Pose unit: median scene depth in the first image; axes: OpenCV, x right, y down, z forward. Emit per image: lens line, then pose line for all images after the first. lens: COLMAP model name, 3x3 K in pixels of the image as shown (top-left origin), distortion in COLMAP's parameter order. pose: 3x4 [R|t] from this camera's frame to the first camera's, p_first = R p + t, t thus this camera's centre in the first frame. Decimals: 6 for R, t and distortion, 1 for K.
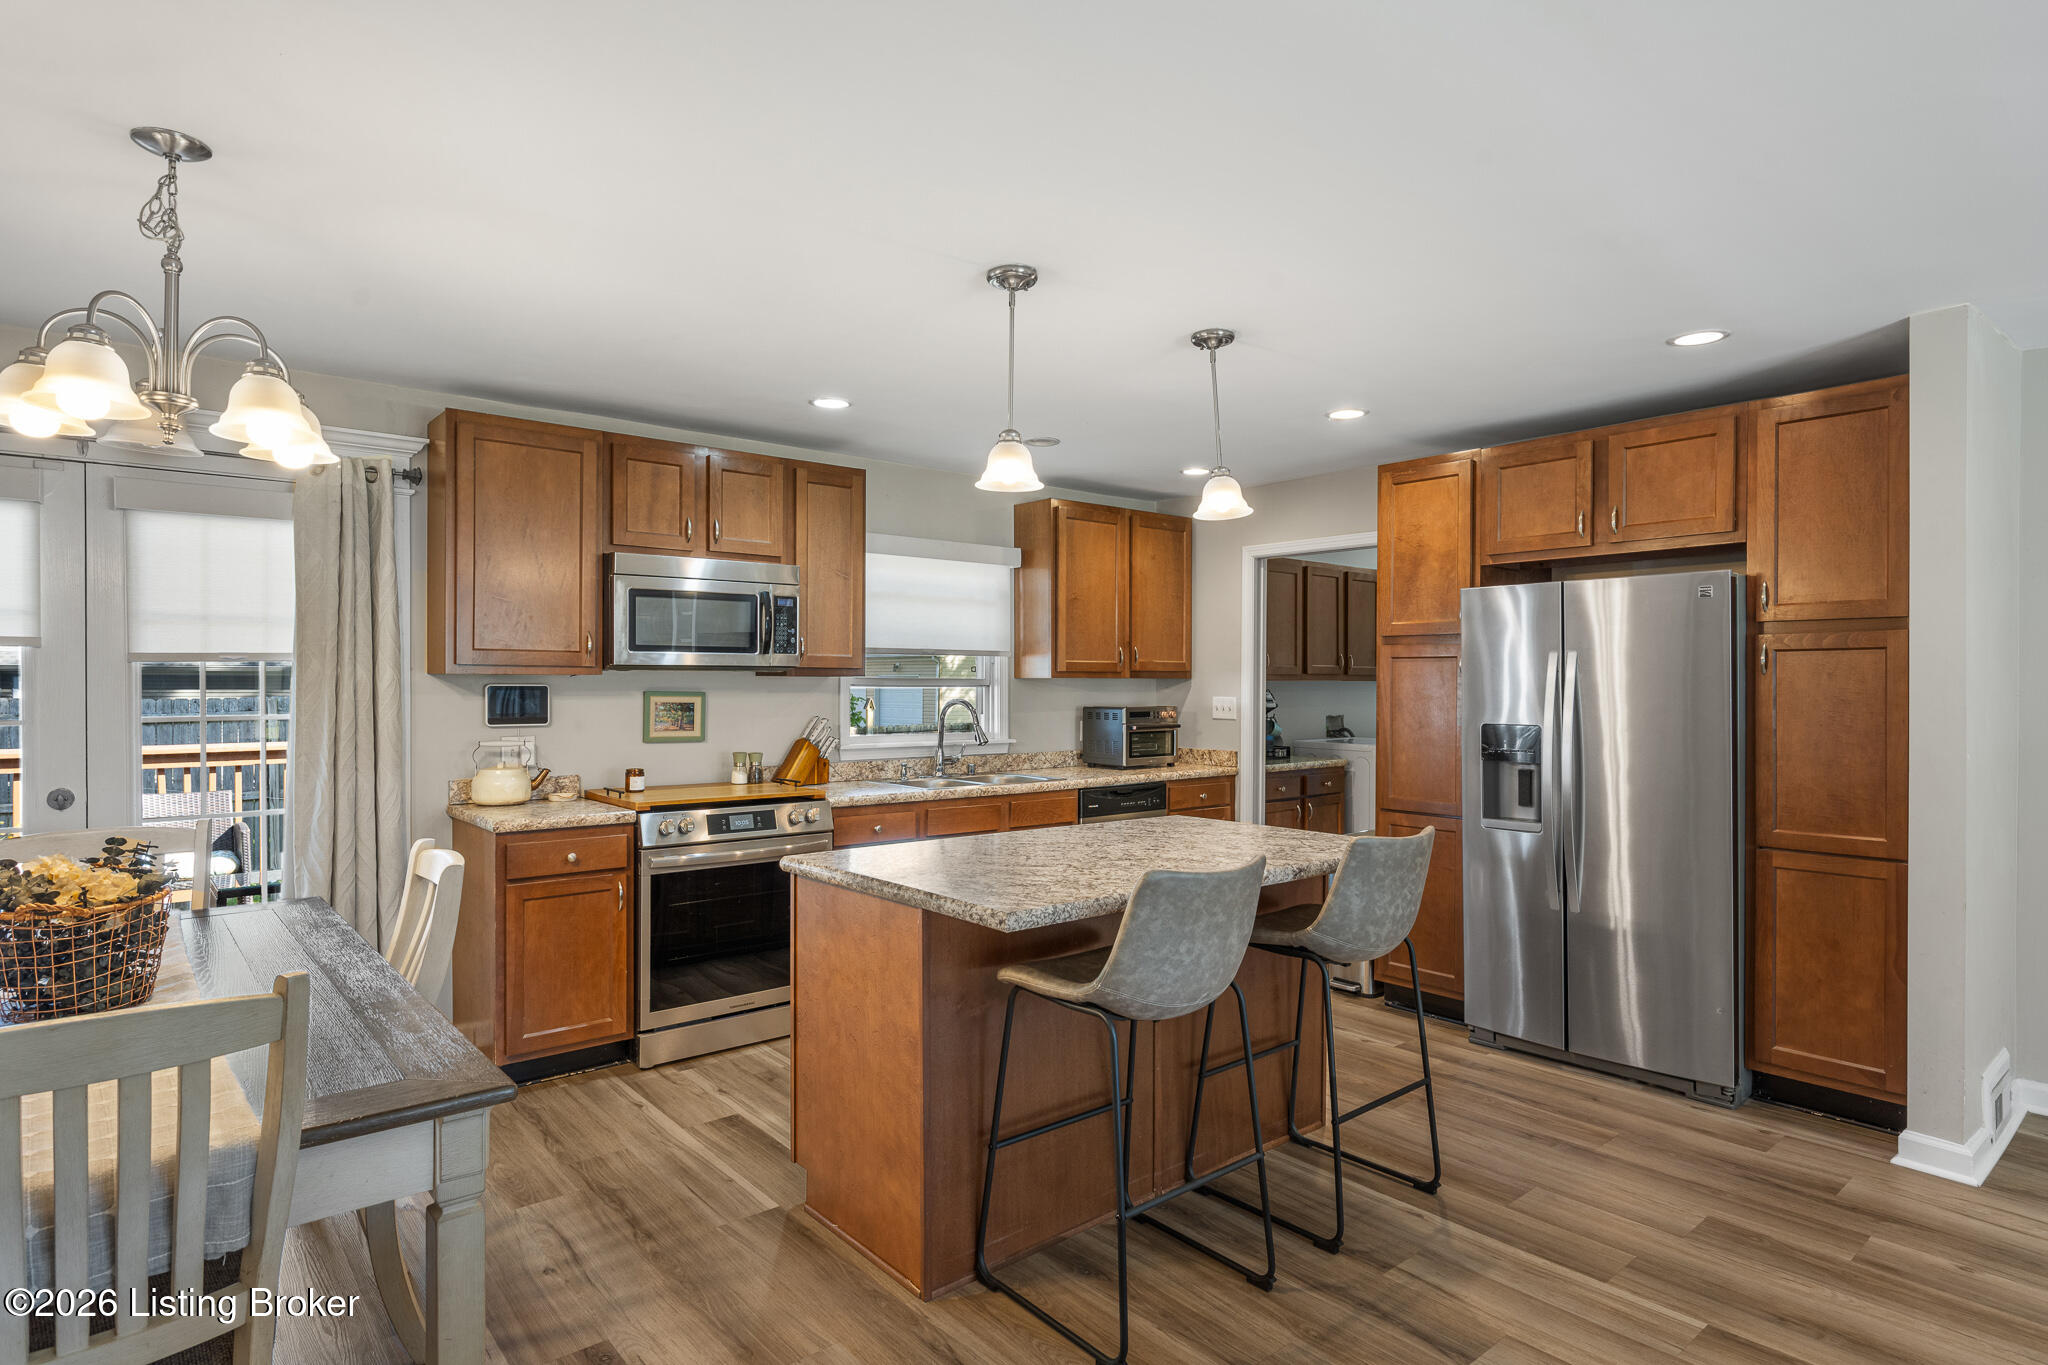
lens RADIAL K [[1088.8, 0, 1029.5], [0, 1088.8, 689.4], [0, 0, 1]] dist [-0.002287, -0.000767]
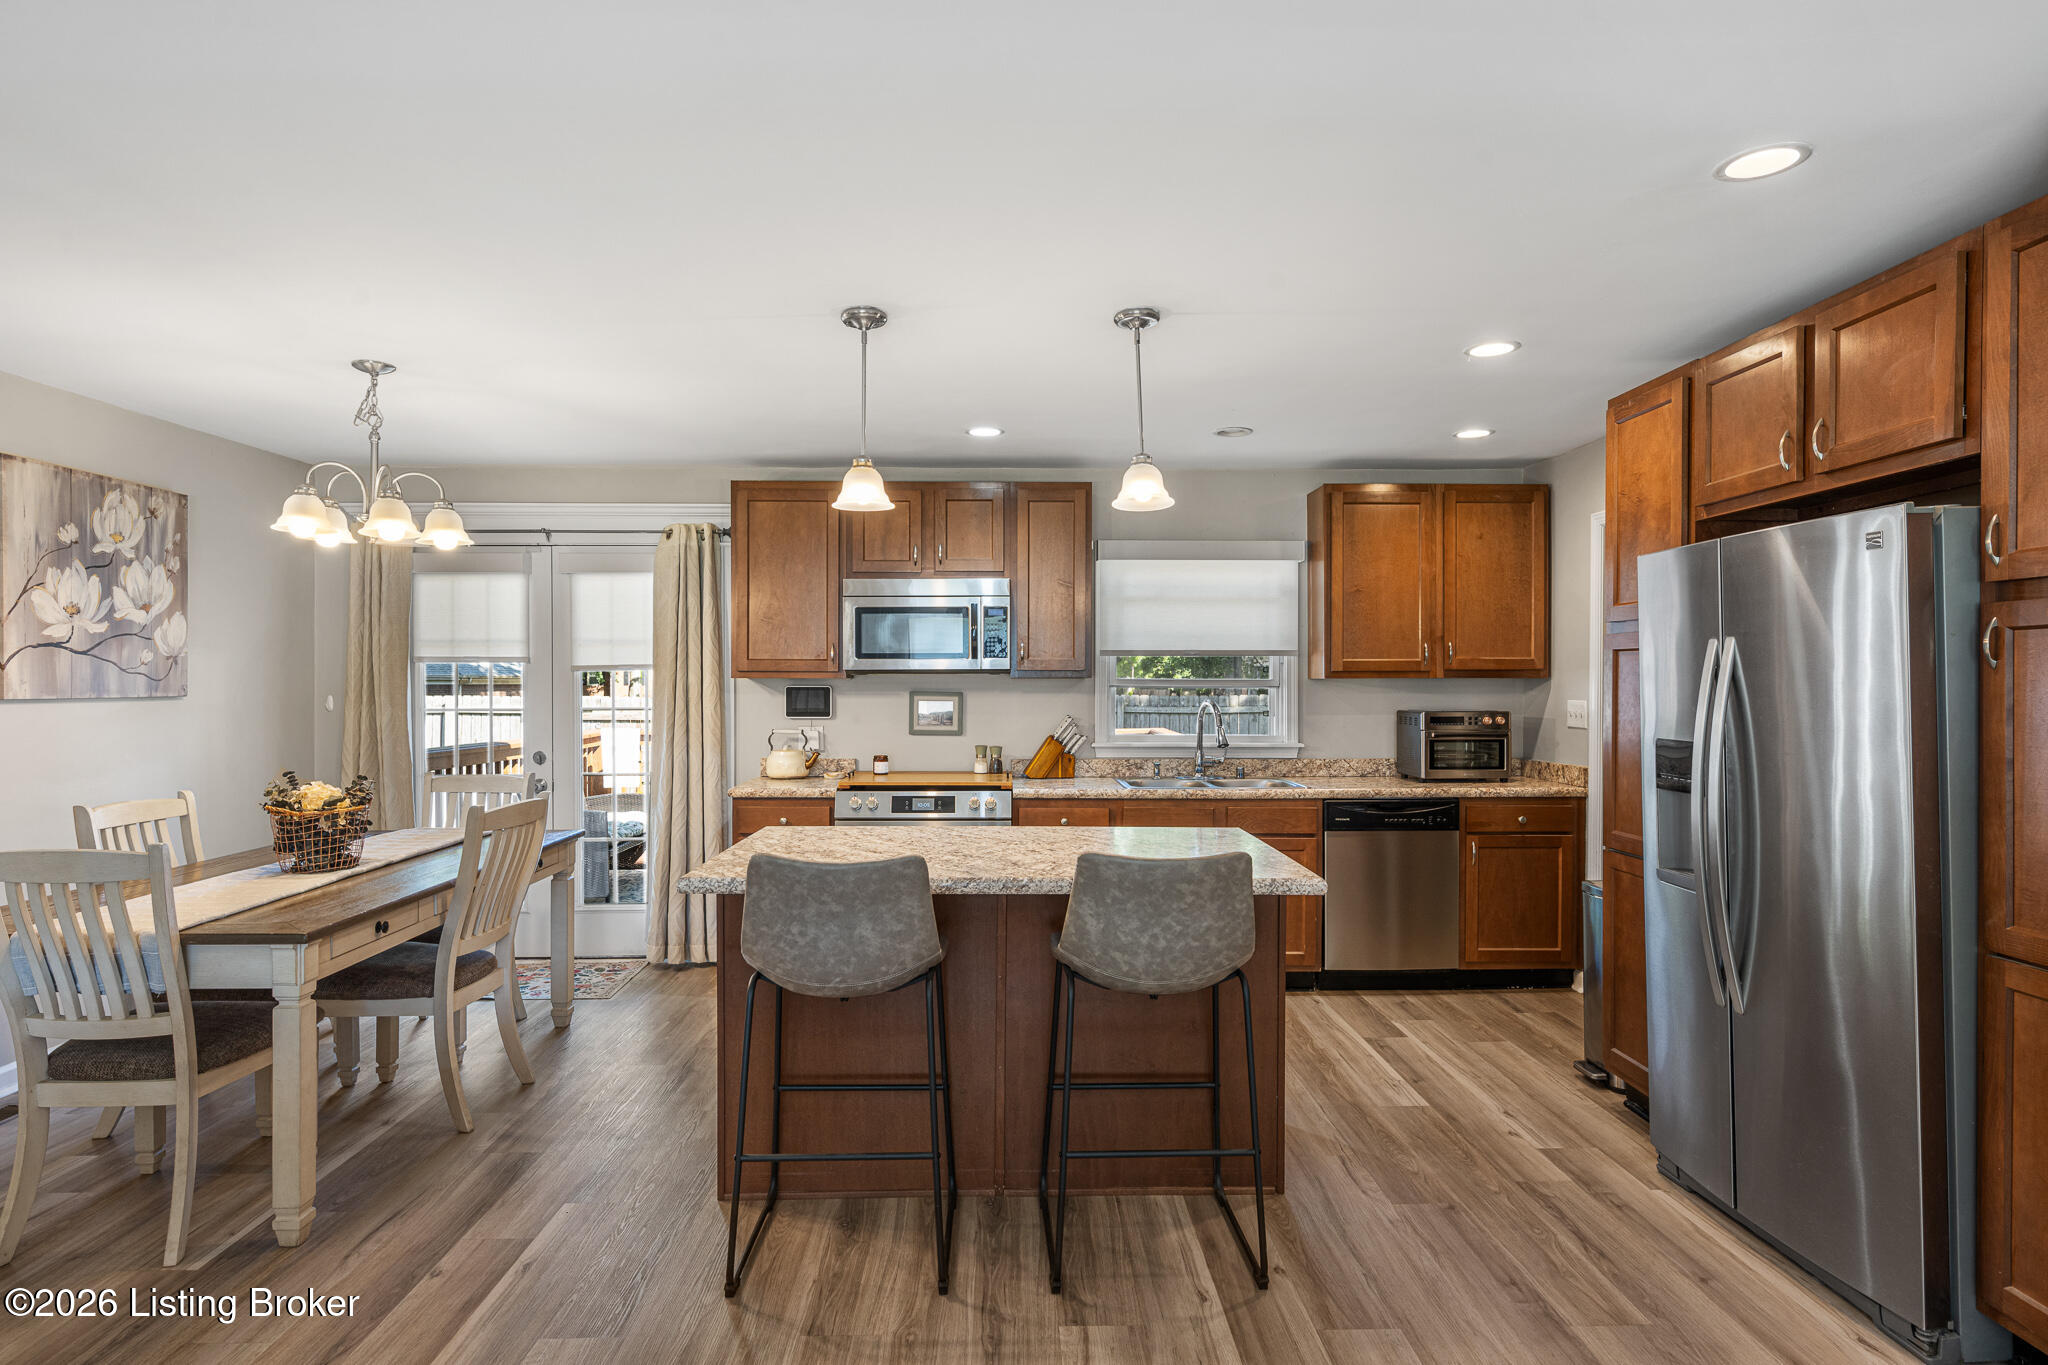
lens RADIAL K [[1088.8, 0, 1029.5], [0, 1088.8, 689.4], [0, 0, 1]] dist [-0.002287, -0.000767]
pose [[0.780657, 0.001683, -0.624958, 0.579205], [-0.001946, 0.999998, 0.000262, -0.001126], [0.624957, 0.001012, 0.780658, 0.173718]]
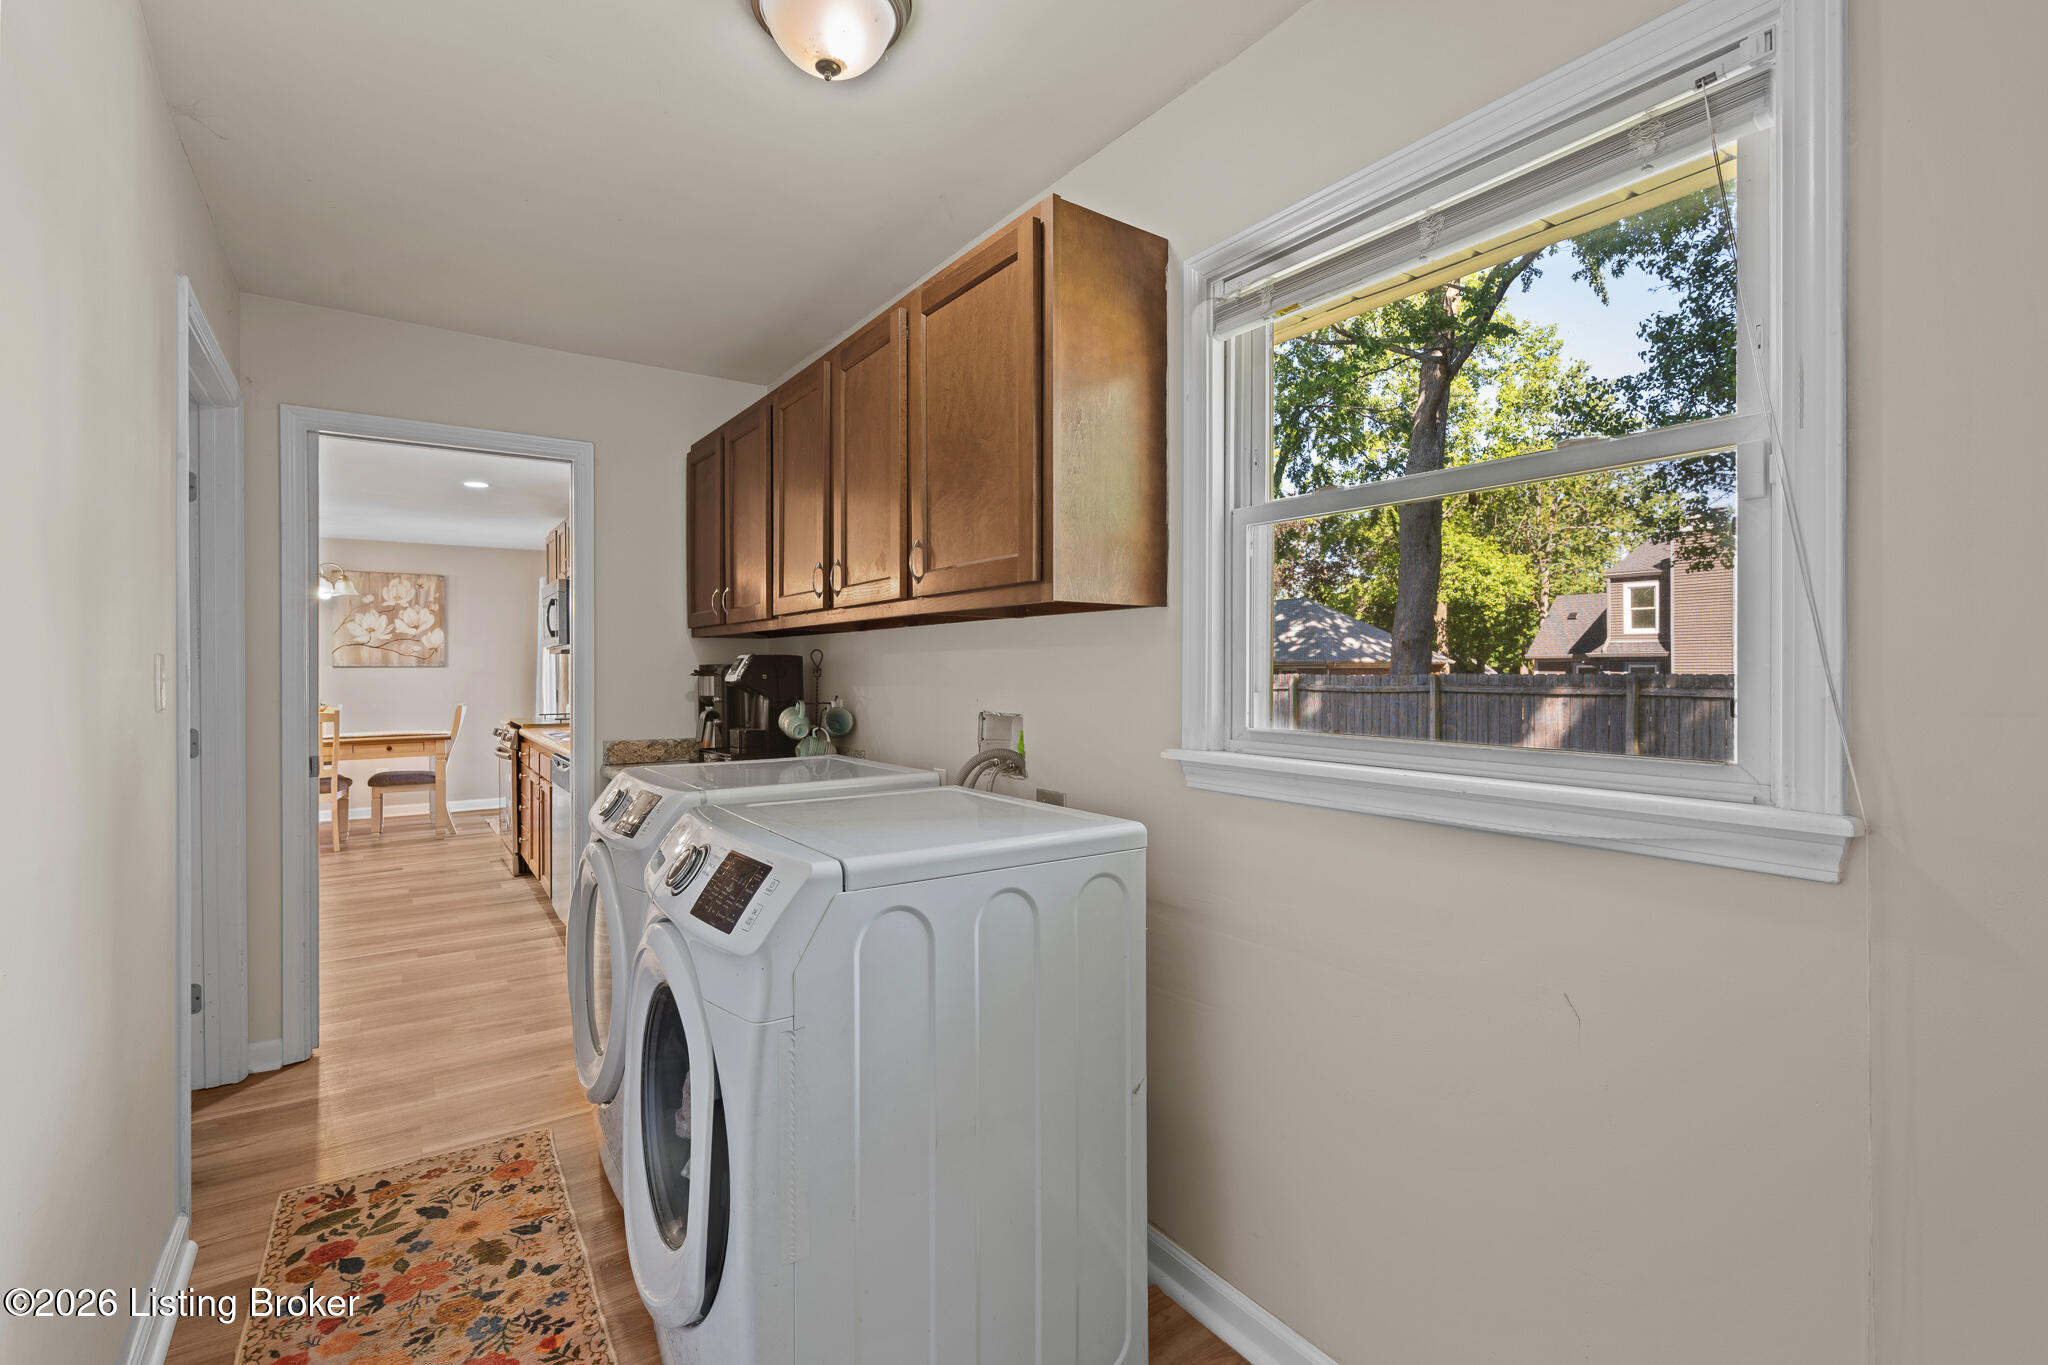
lens RADIAL K [[913.0, 0, 1019.5], [0, 913.0, 672.7], [0, 0, 1]] dist [-0.001229, -0.000106]
pose [[-0.096122, -0.003242, -0.995364, 1.167921], [-0.004118, 0.999987, -0.002860, 0.023615], [0.995361, 0.003824, -0.096134, 2.061852]]
